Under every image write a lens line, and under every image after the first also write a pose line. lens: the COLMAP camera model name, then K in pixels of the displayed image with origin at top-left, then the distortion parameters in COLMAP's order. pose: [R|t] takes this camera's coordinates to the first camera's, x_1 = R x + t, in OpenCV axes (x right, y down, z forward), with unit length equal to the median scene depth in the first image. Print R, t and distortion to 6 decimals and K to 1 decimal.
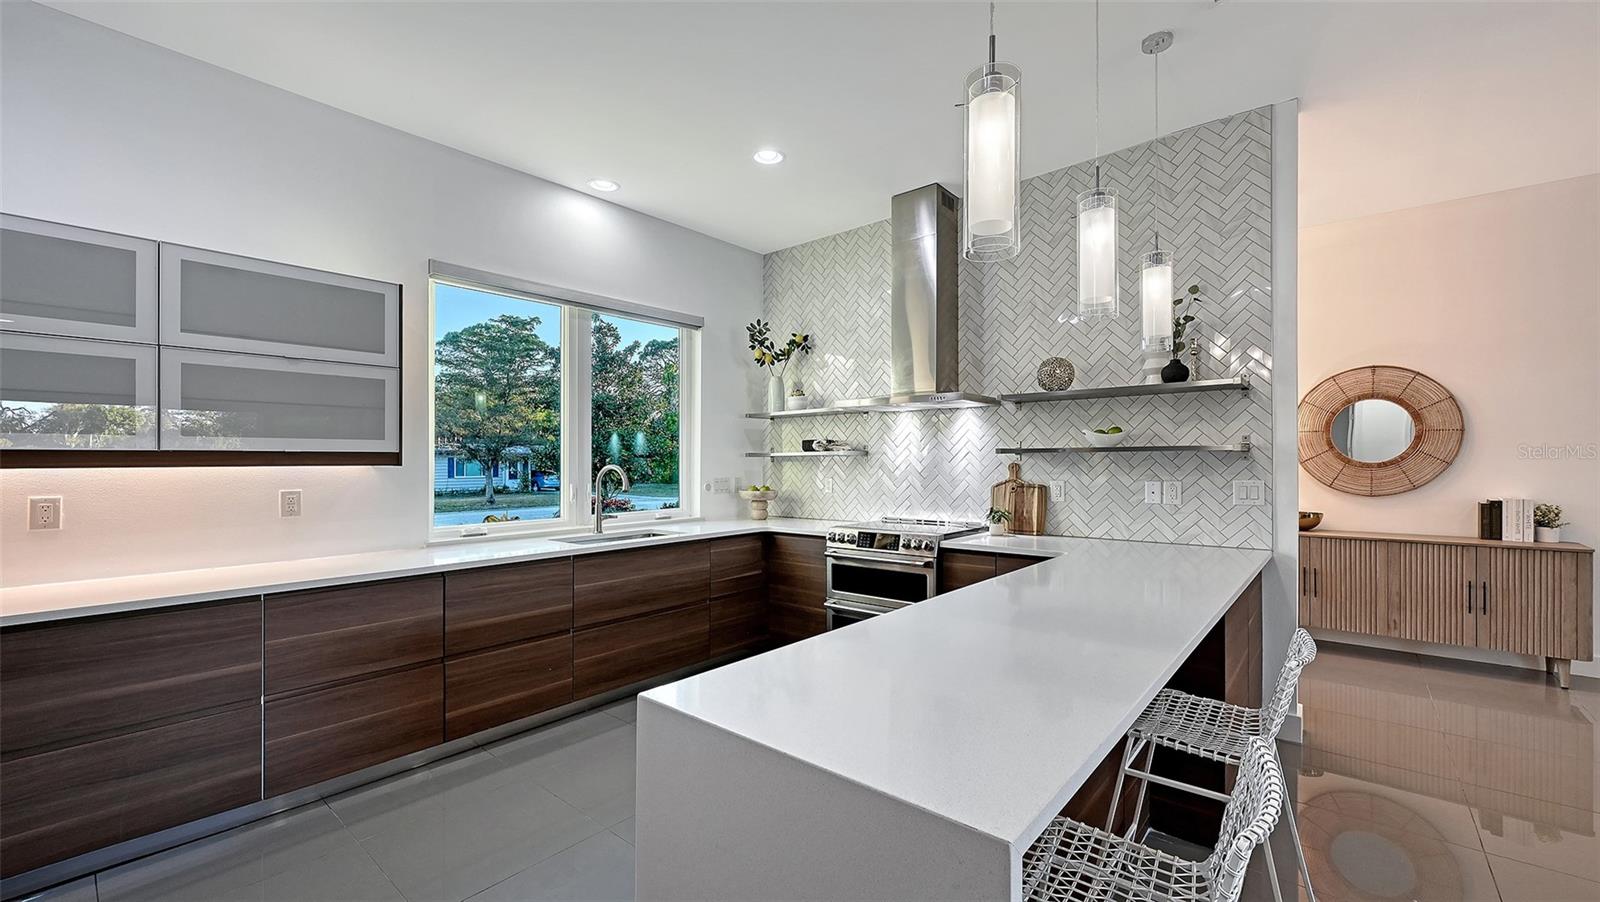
lens RADIAL K [[639.9, 0, 800.5], [0, 639.9, 468.0], [0, 0, 1]] dist [0.000622, 0.000126]
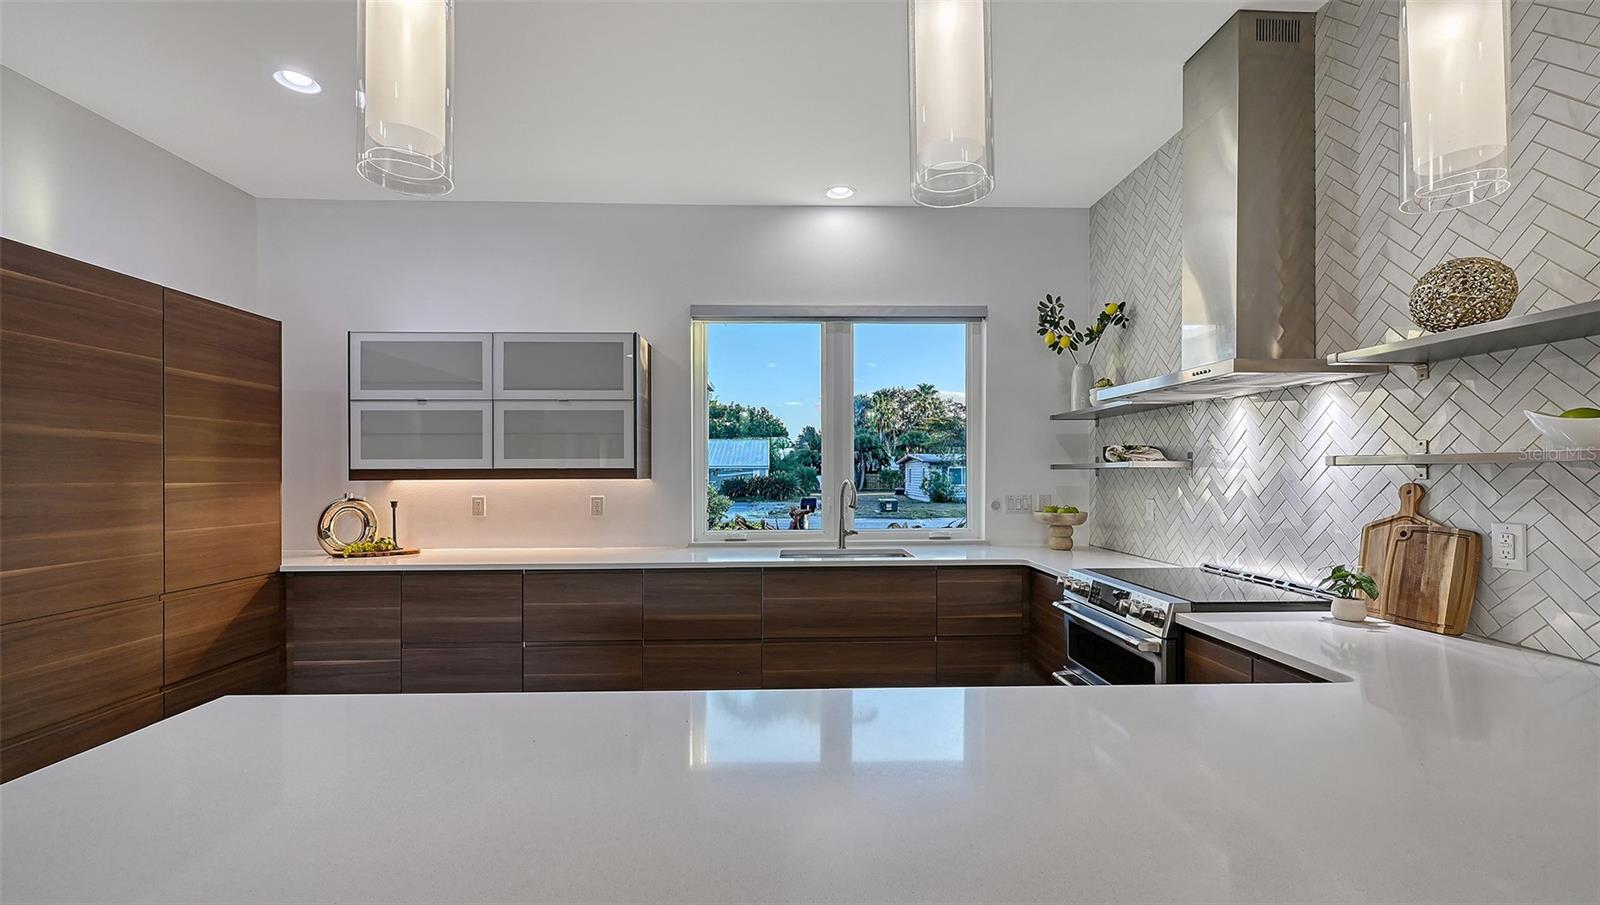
lens RADIAL K [[639.9, 0, 800.5], [0, 639.9, 469.5], [0, 0, 1]] dist [0.000622, 0.000126]
pose [[0.677305, -0.000376, -0.735702, 0.312277], [-0.007847, 0.999939, -0.007736, -0.009146], [0.735661, 0.011012, 0.677261, 0.247718]]
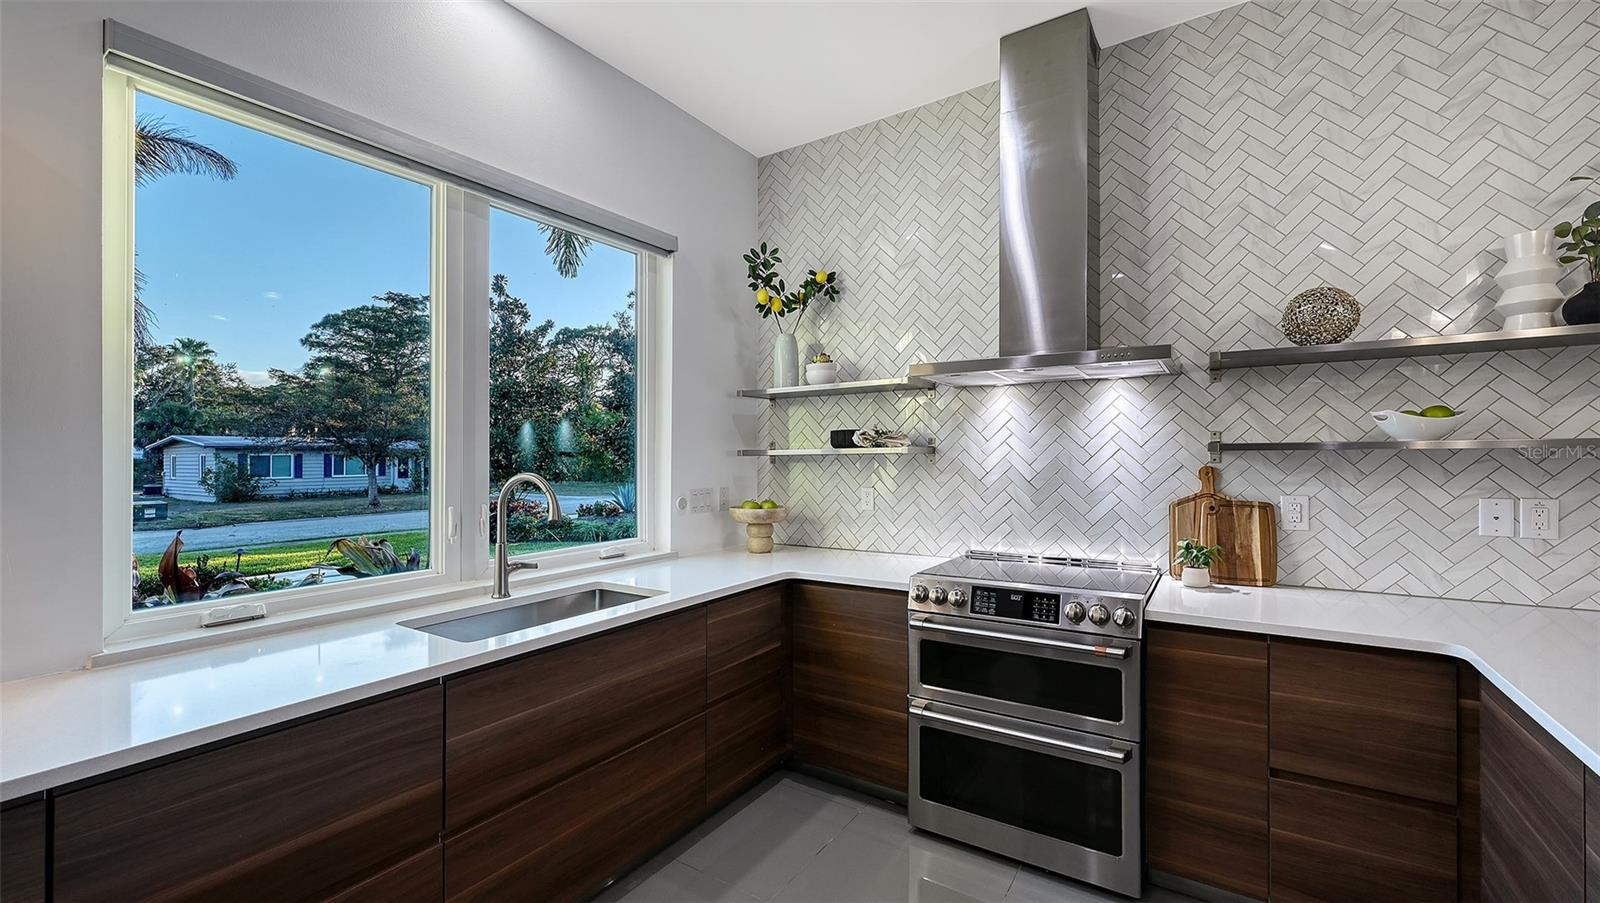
lens RADIAL K [[651.5, 0, 807.1], [0, 651.5, 455.0], [0, 0, 1]] dist [-0.001055, -0.000074]
pose [[0.991493, -0.003096, 0.130121, -0.109786], [0.004713, 0.999915, -0.012117, -0.010877], [-0.130073, 0.012627, 0.991424, 0.351223]]
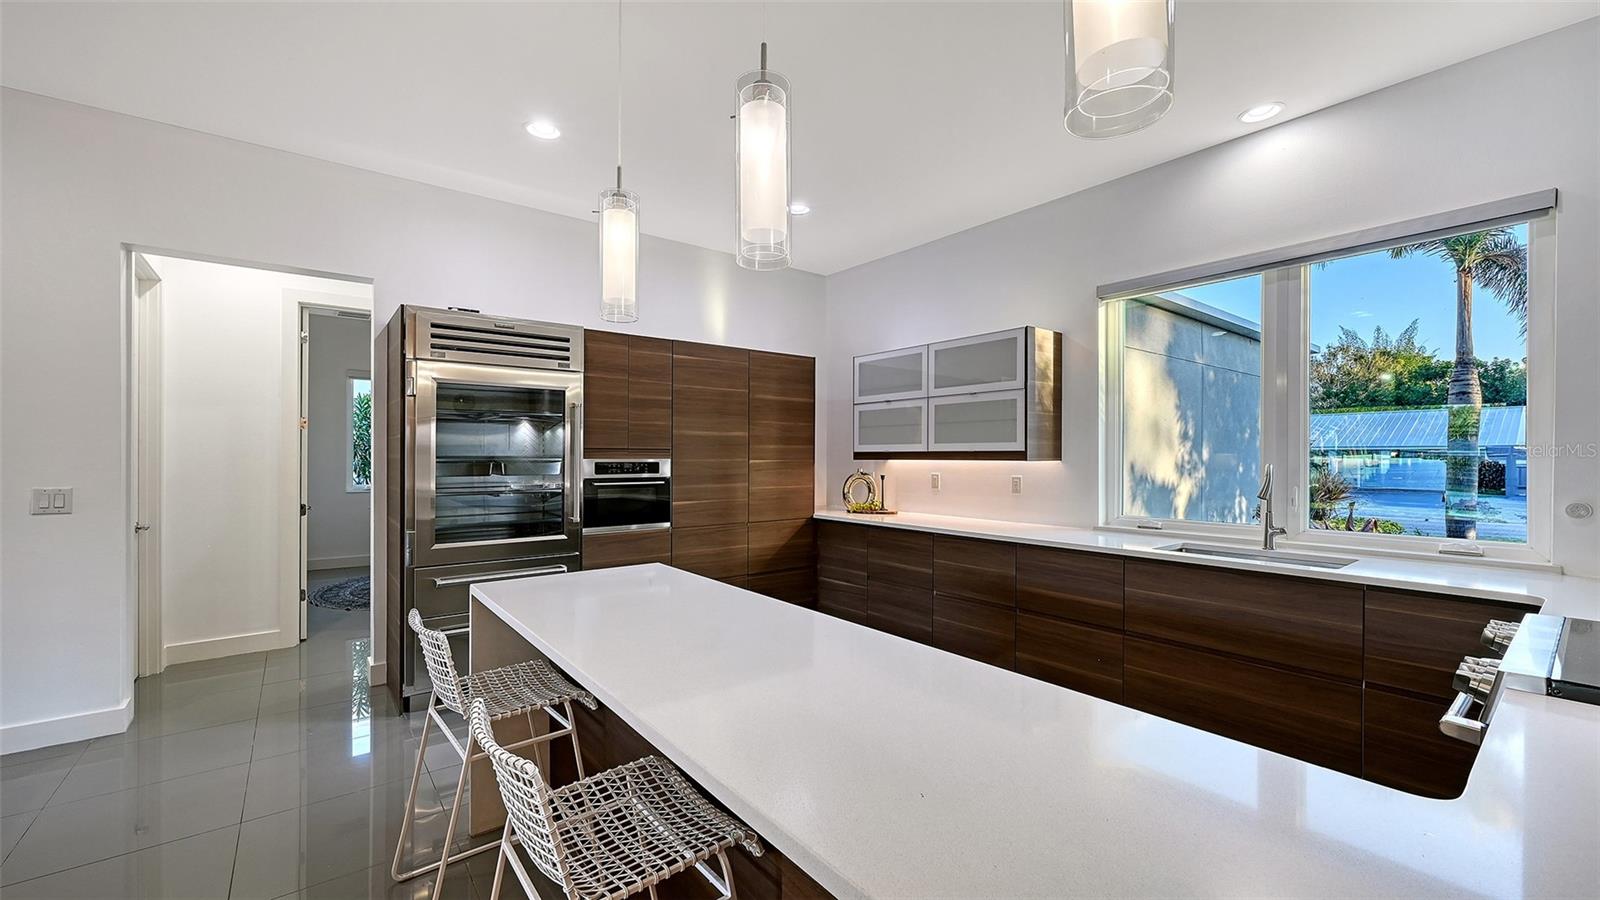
lens RADIAL K [[643.8, 0, 831.3], [0, 643.8, 453.5], [0, 0, 1]] dist [0.000894, 0.000078]
pose [[-0.172096, 0.003549, -0.985074, 0.485751], [-0.008598, 0.999950, 0.005105, -0.014000], [0.985043, 0.009349, -0.172056, 0.517007]]
